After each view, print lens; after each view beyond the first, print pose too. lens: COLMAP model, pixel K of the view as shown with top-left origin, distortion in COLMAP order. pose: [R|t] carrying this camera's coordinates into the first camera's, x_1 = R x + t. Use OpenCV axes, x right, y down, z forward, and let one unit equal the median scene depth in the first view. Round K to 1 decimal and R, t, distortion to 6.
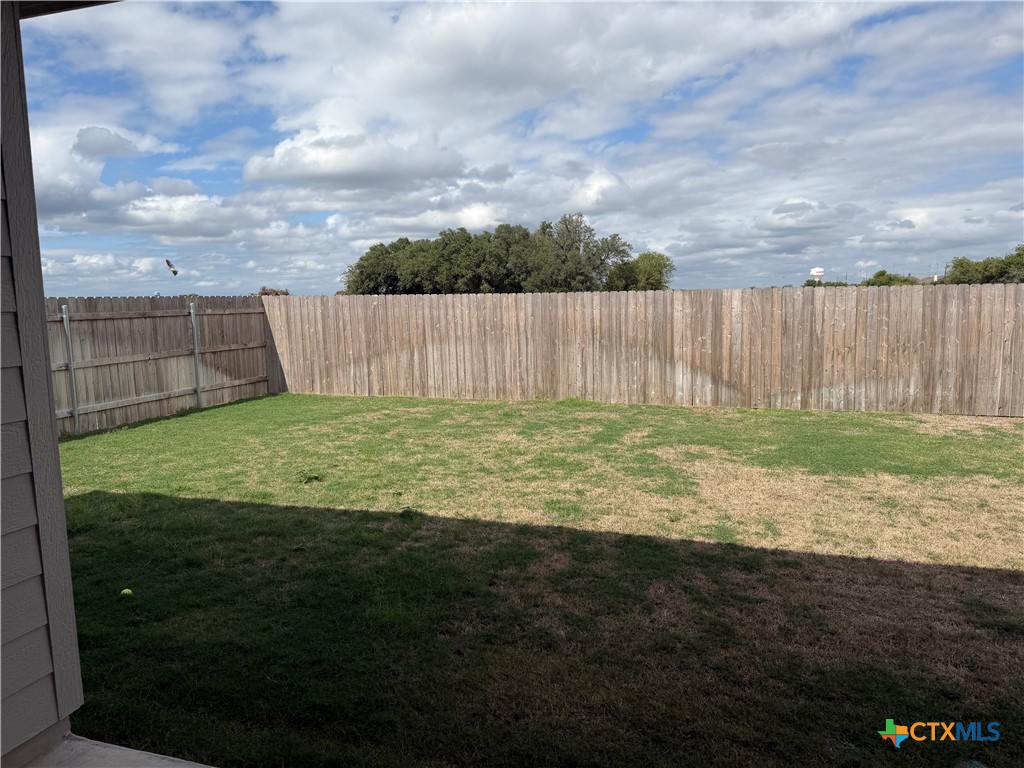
lens RADIAL K [[723.7, 0, 512.0], [0, 723.7, 384.0], [0, 0, 1]] dist [0.067538, -0.086021]
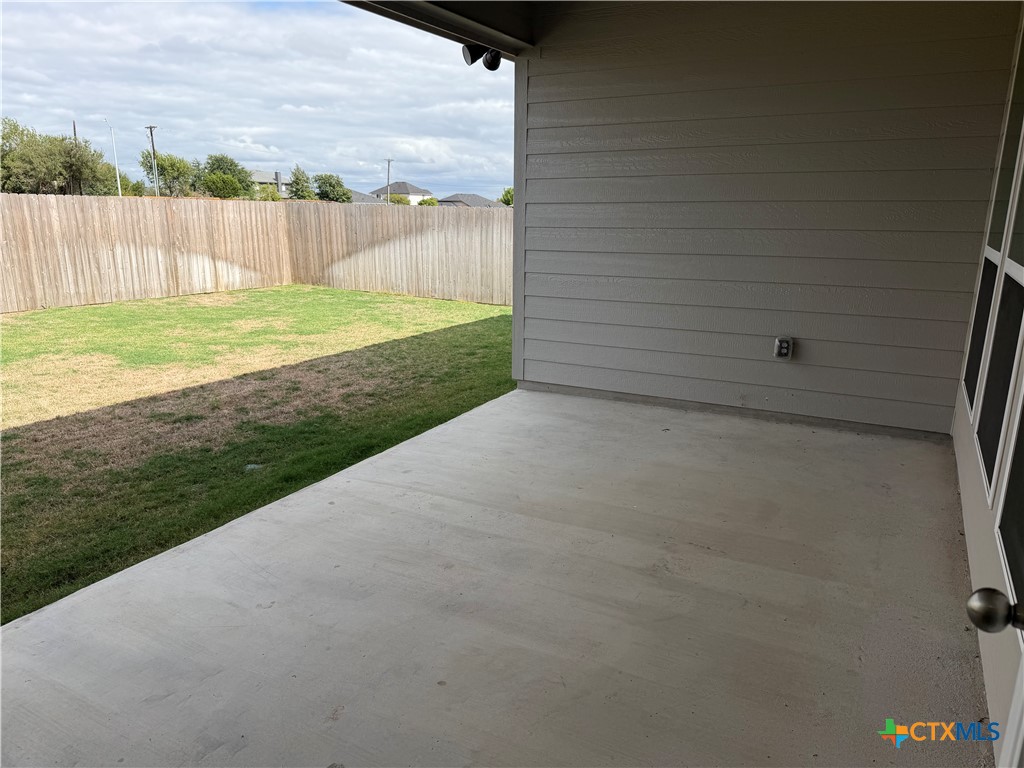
lens RADIAL K [[723.7, 0, 512.0], [0, 723.7, 384.0], [0, 0, 1]] dist [0.067538, -0.086021]
pose [[0.184812, -0.207460, 0.960627, -0.677575], [0.097158, 0.976534, 0.192203, 0.018367], [-0.977960, 0.057811, 0.200632, -0.024474]]
